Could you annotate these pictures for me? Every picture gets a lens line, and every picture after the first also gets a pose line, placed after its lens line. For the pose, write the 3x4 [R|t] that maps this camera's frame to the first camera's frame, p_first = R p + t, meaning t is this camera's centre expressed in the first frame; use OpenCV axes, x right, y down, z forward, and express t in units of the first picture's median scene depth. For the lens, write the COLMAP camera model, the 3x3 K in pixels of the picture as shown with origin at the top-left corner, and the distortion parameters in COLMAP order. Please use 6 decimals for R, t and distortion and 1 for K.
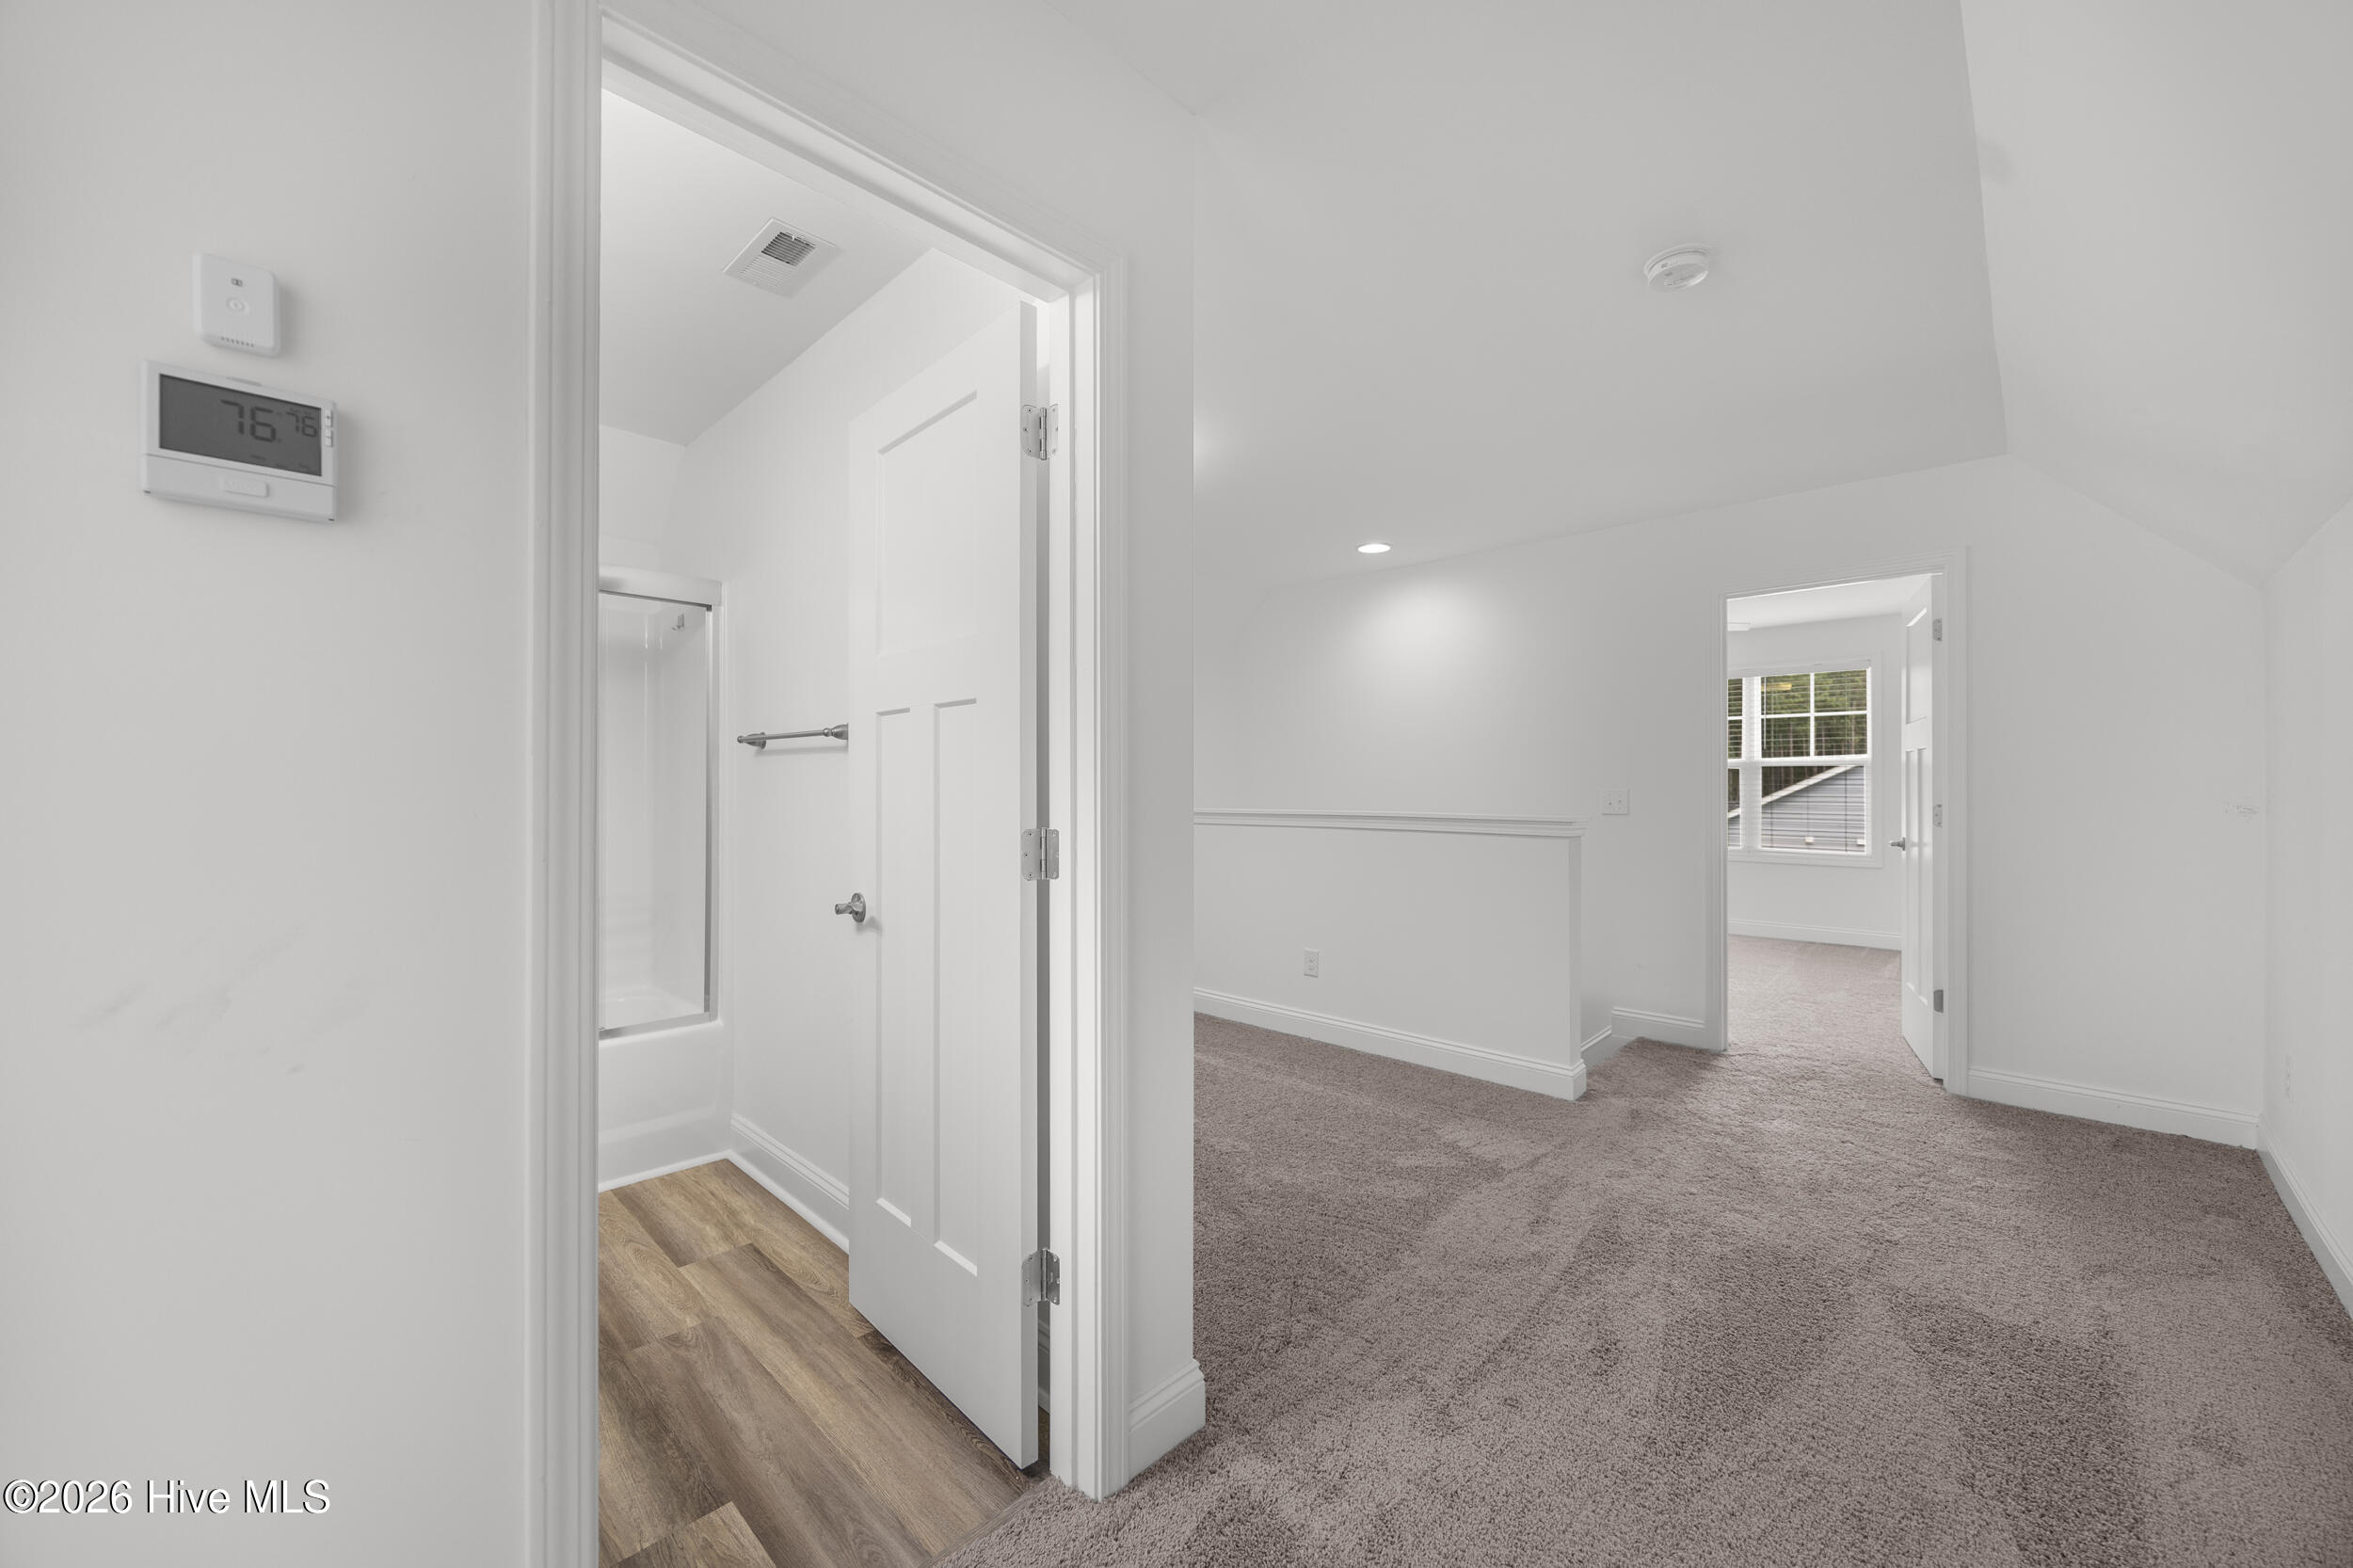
lens RADIAL K [[896.4, 0, 1170.7], [0, 896.4, 786.9], [0, 0, 1]] dist [-0.000090, 0.000172]
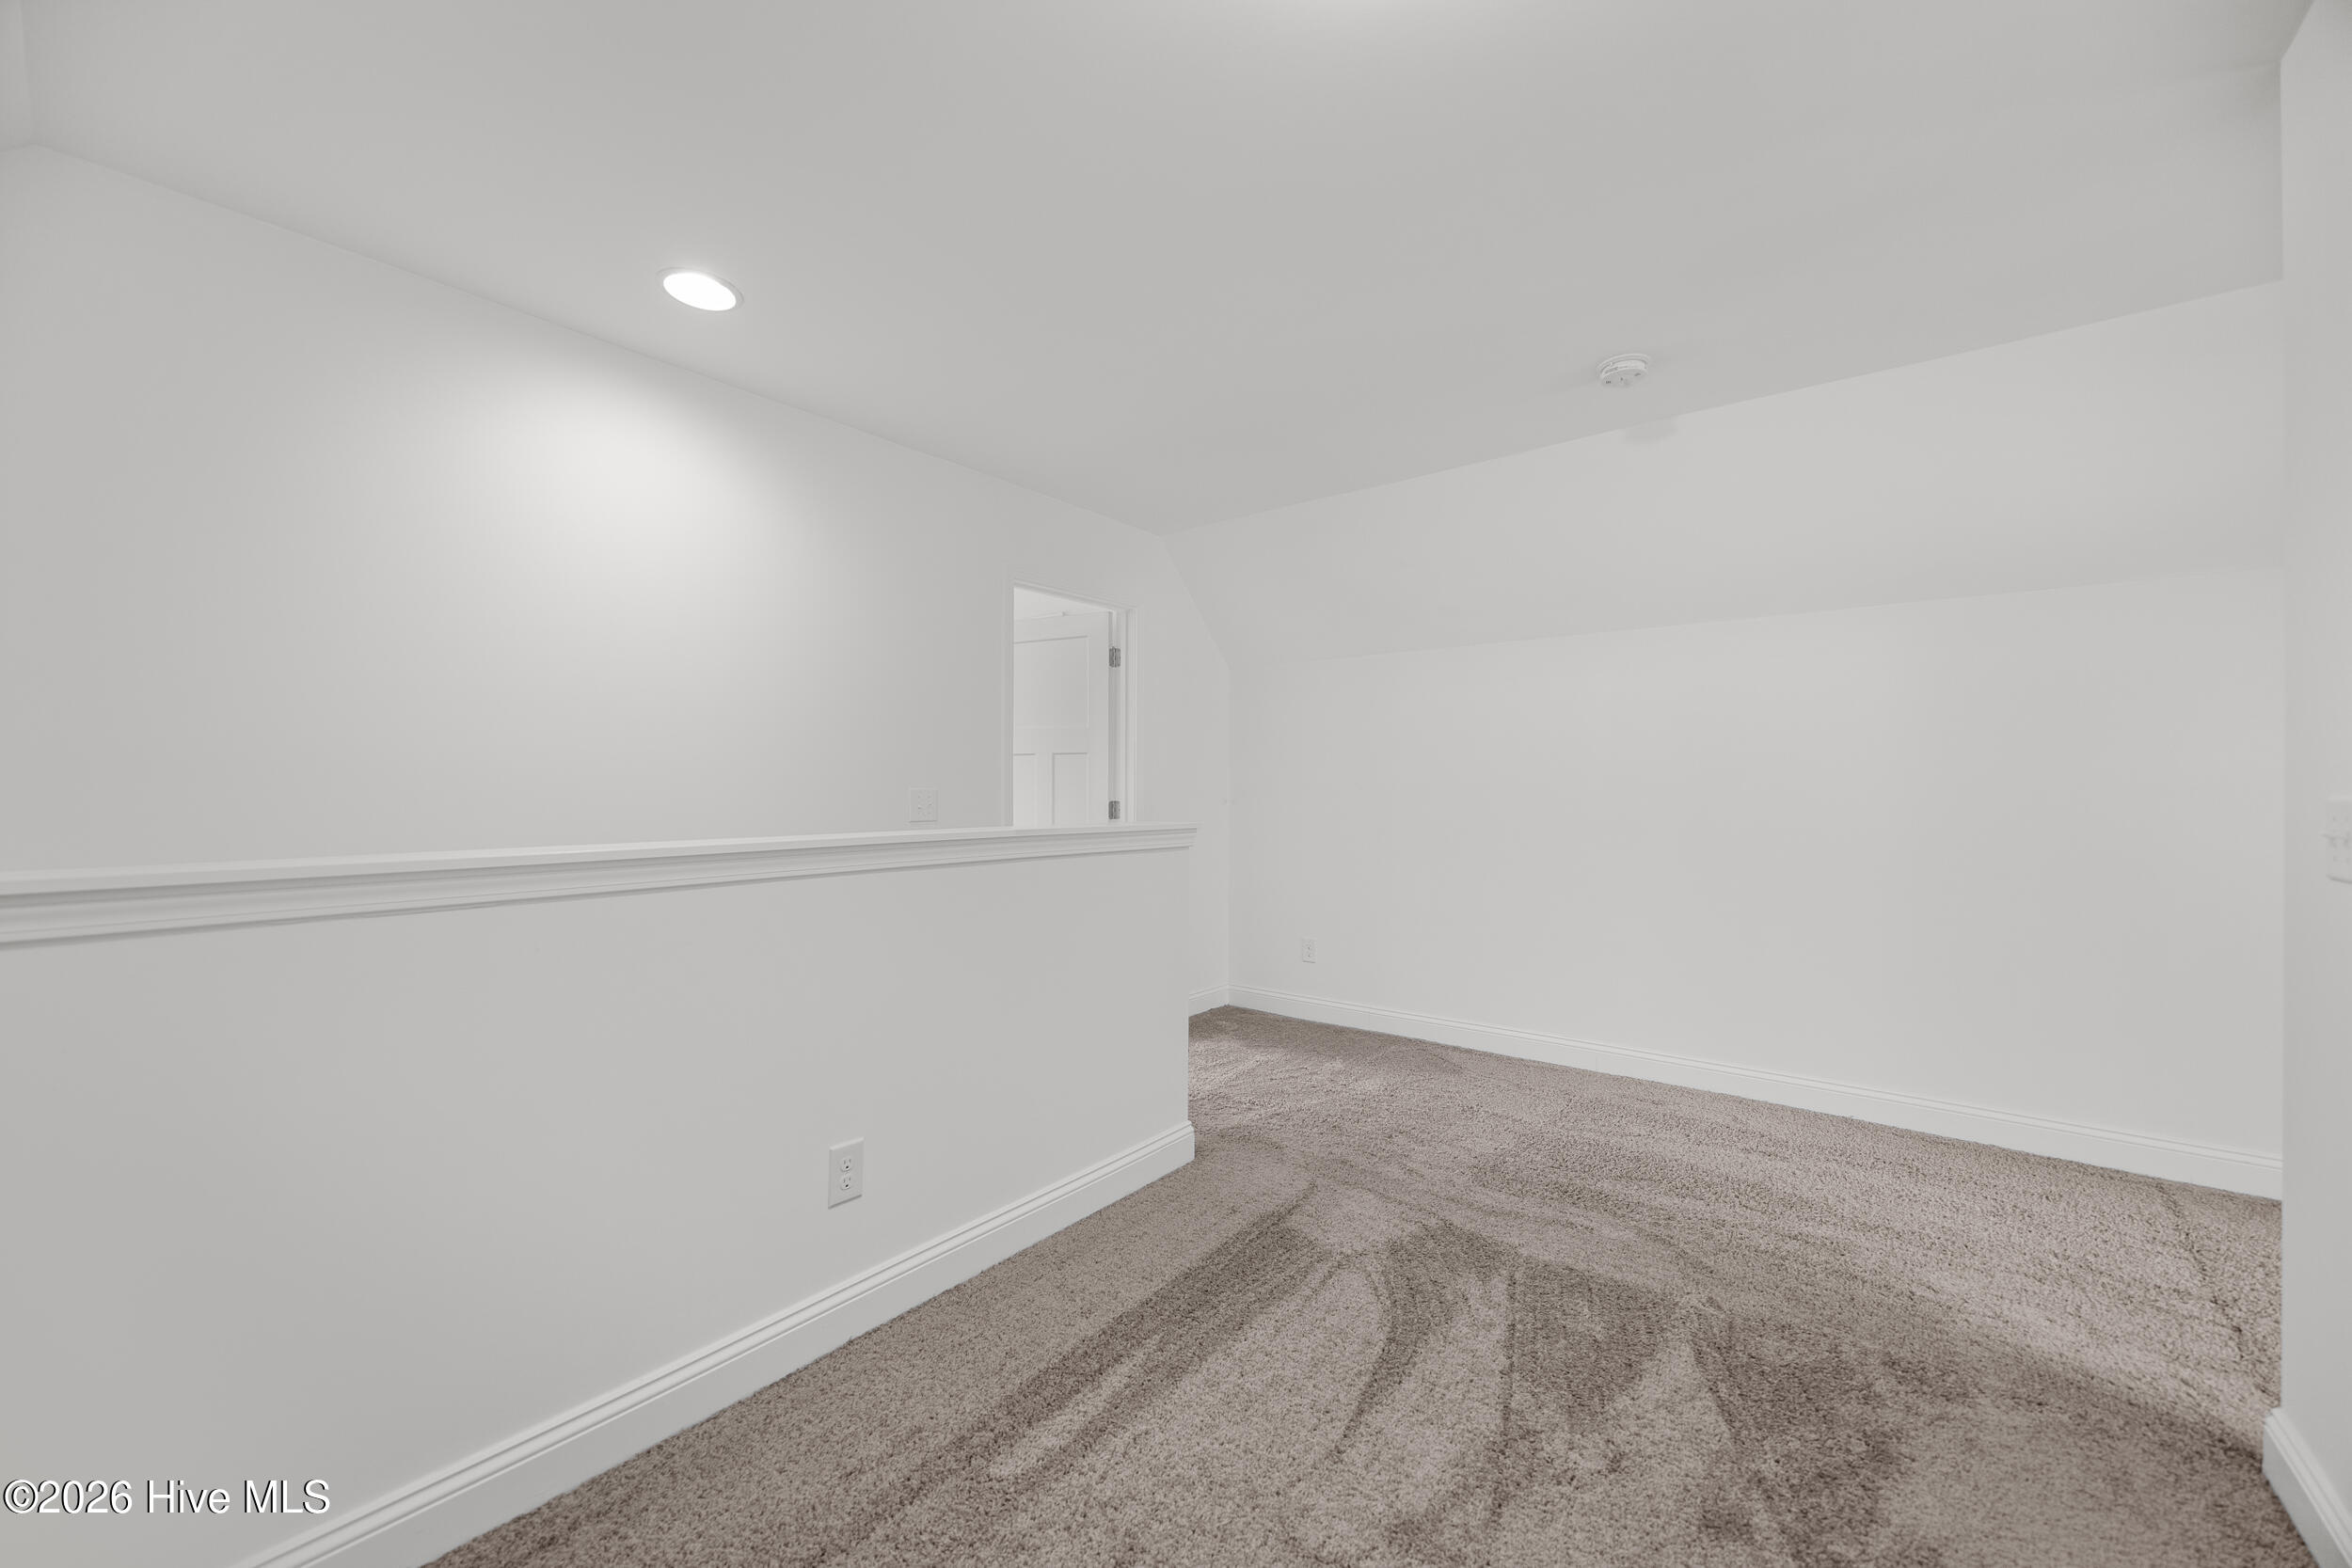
lens RADIAL K [[895.9, 0, 1170.2], [0, 895.9, 786.9], [0, 0, 1]] dist [-0.000090, 0.000172]
pose [[-0.094546, 0.008609, 0.995483, -0.384509], [-0.002231, 0.999958, -0.008860, 0.008315], [-0.995518, -0.003059, -0.094523, 1.102628]]
